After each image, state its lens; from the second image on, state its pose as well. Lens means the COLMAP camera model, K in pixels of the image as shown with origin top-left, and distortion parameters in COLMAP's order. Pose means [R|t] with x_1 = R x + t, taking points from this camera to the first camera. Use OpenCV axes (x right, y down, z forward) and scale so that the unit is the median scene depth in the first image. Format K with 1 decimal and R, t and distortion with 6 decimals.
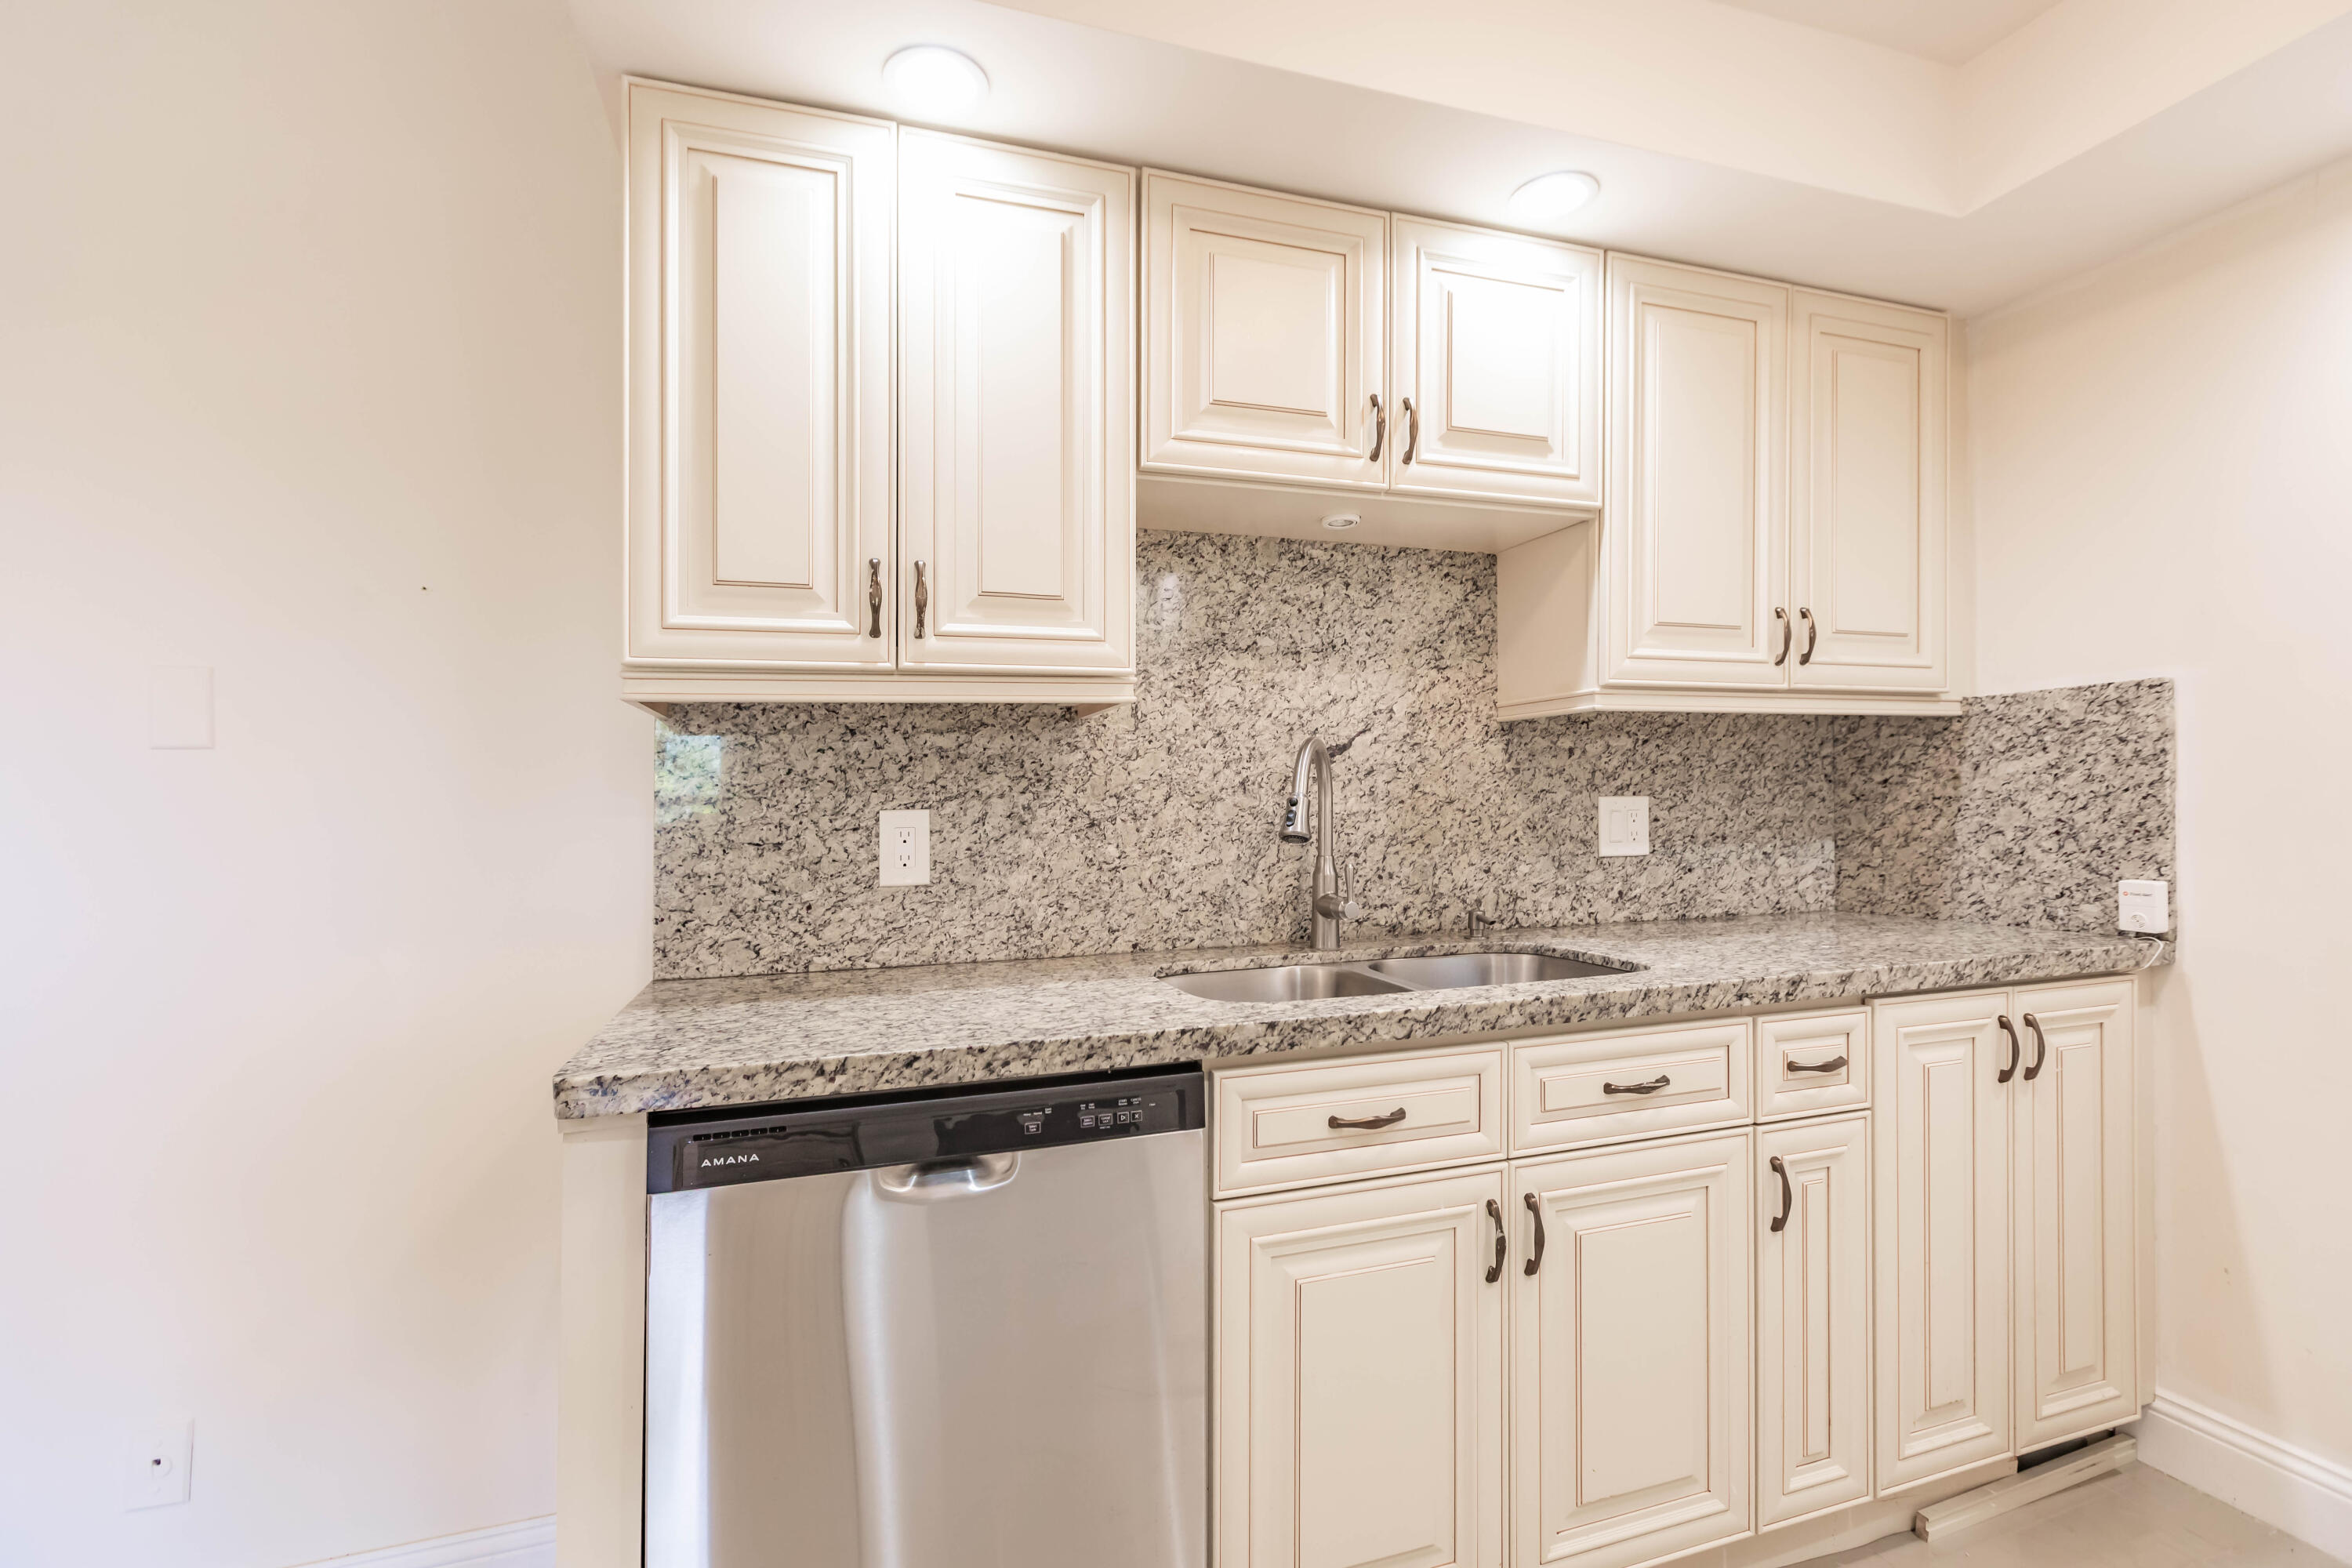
lens RADIAL K [[1034.7, 0, 1184.6], [0, 1034.7, 806.9], [0, 0, 1]] dist [0.000369, -0.000031]
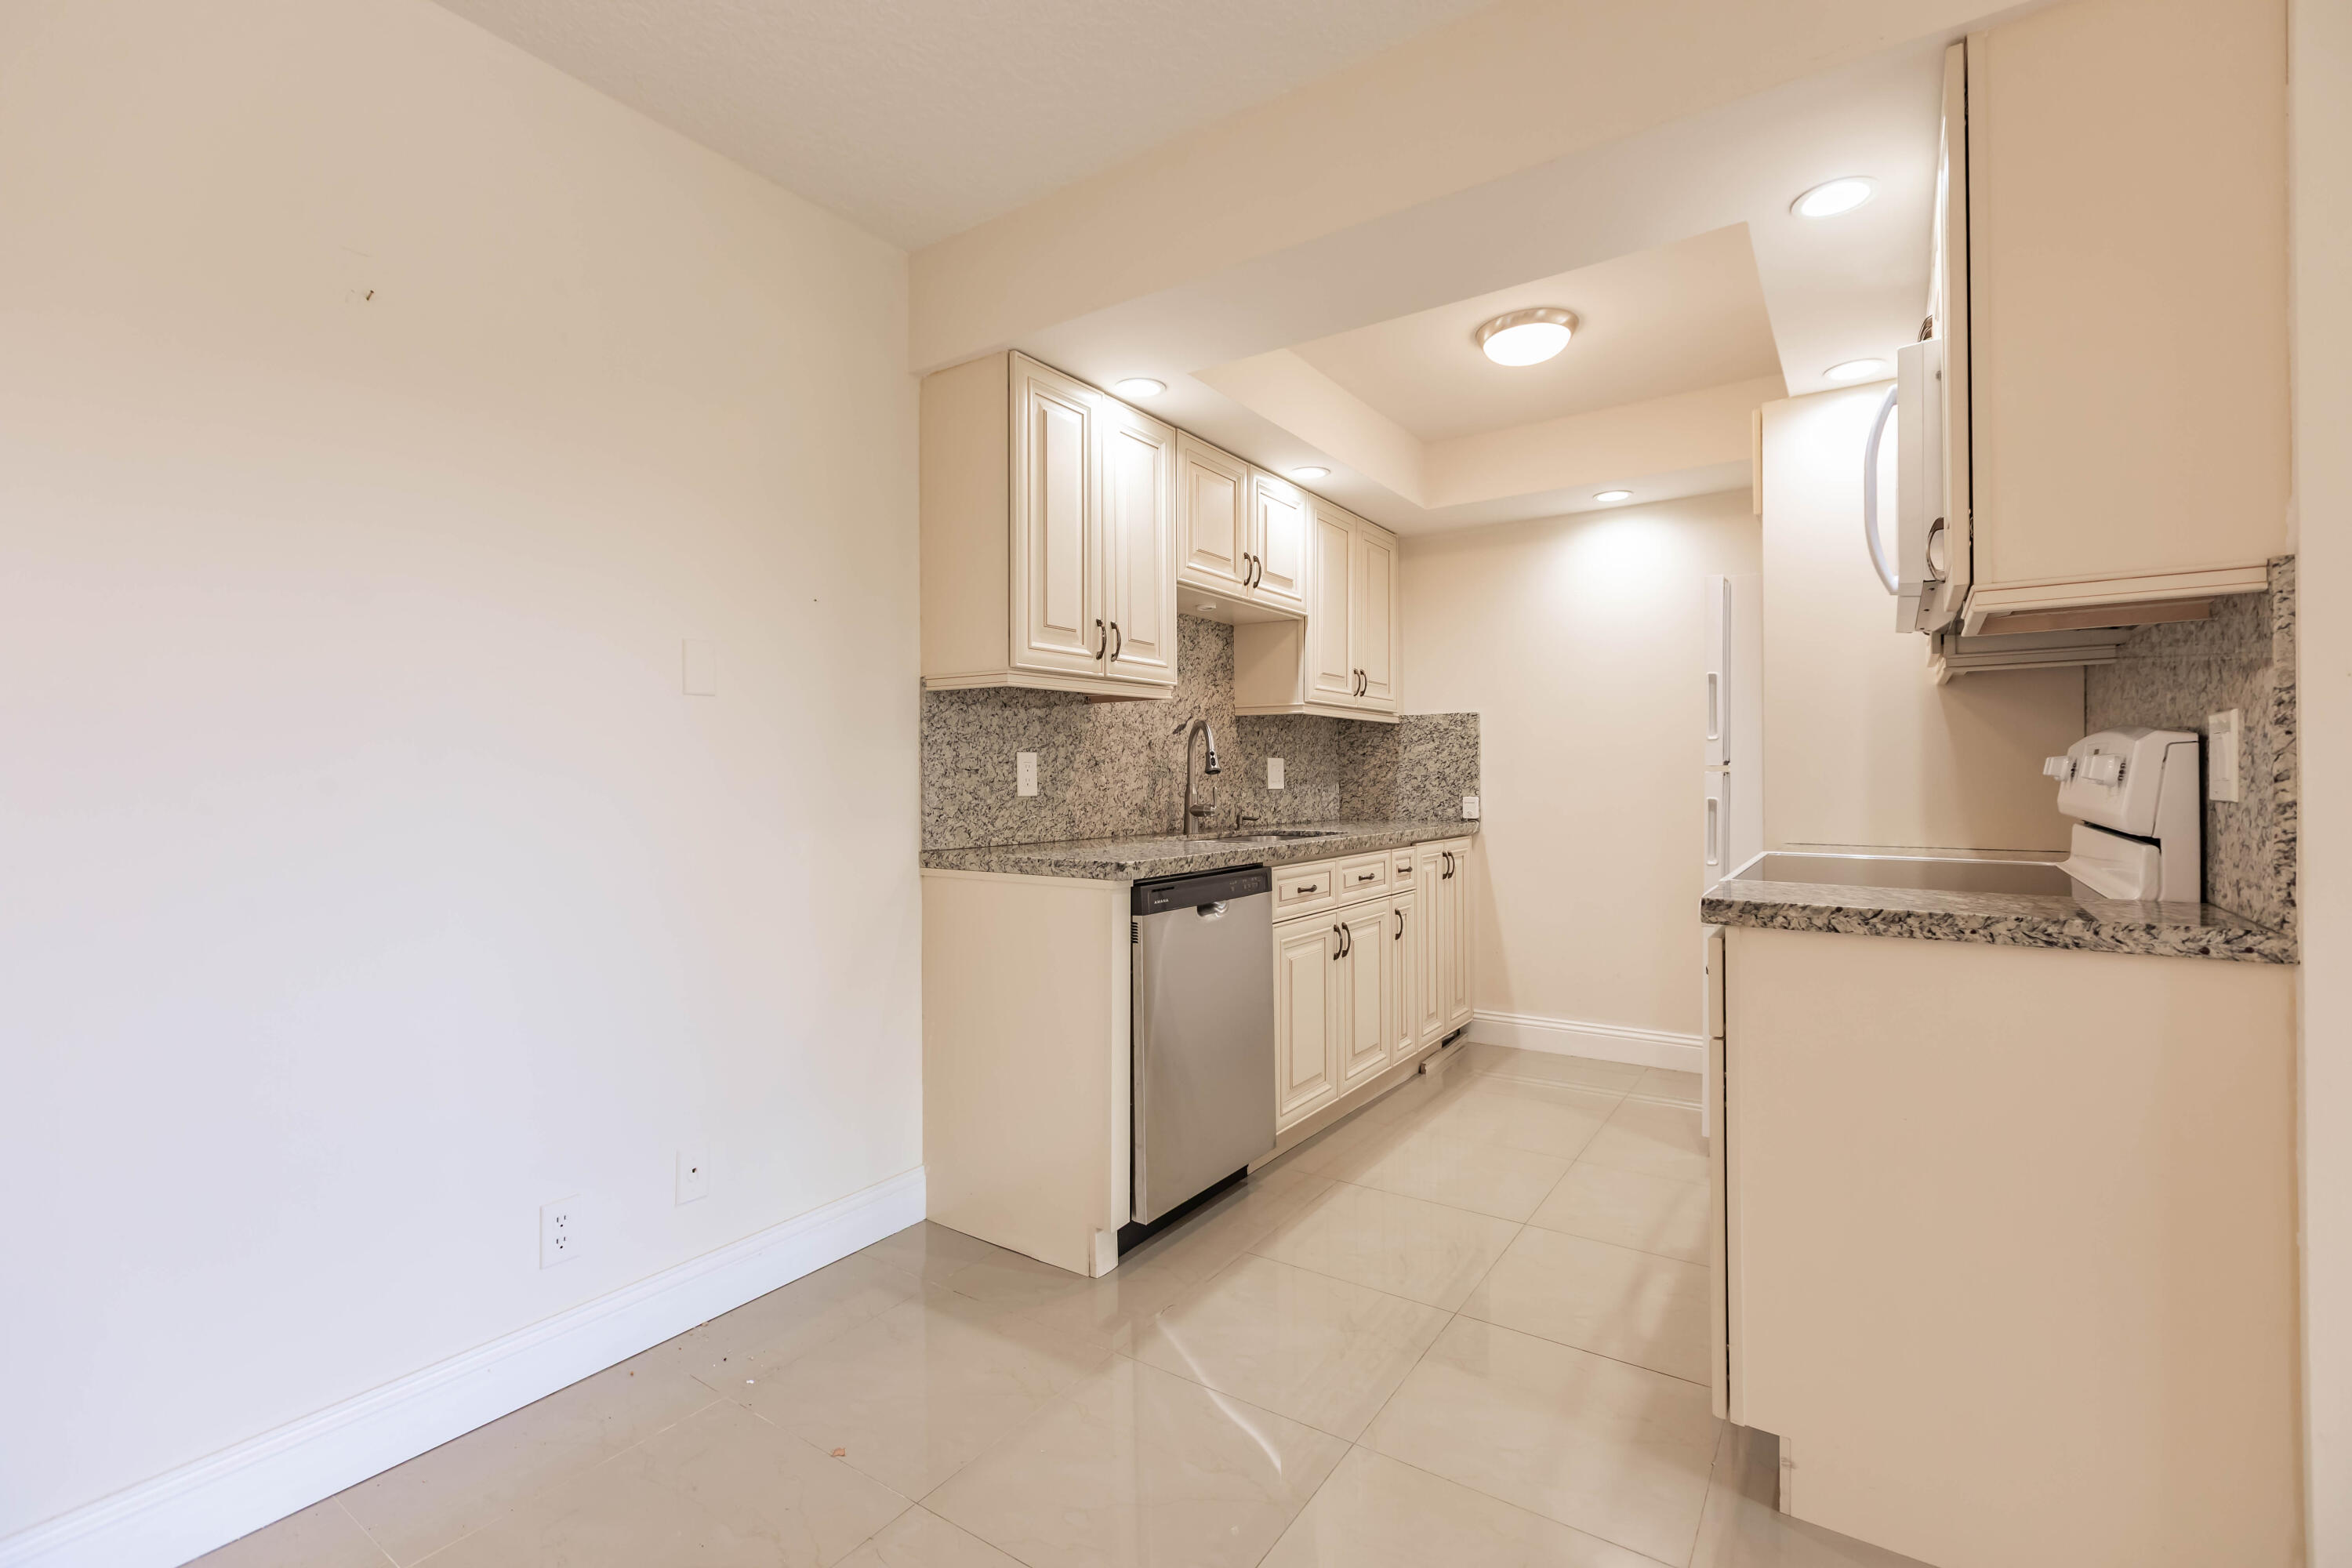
lens RADIAL K [[1034.7, 0, 1168.6], [0, 1034.7, 766.6], [0, 0, 1]] dist [0.000369, -0.000031]
pose [[0.796693, 0.020481, 0.604036, -1.072012], [-0.010400, 0.999742, -0.020180, 0.056734], [-0.604294, 0.009795, 0.796701, -0.480122]]
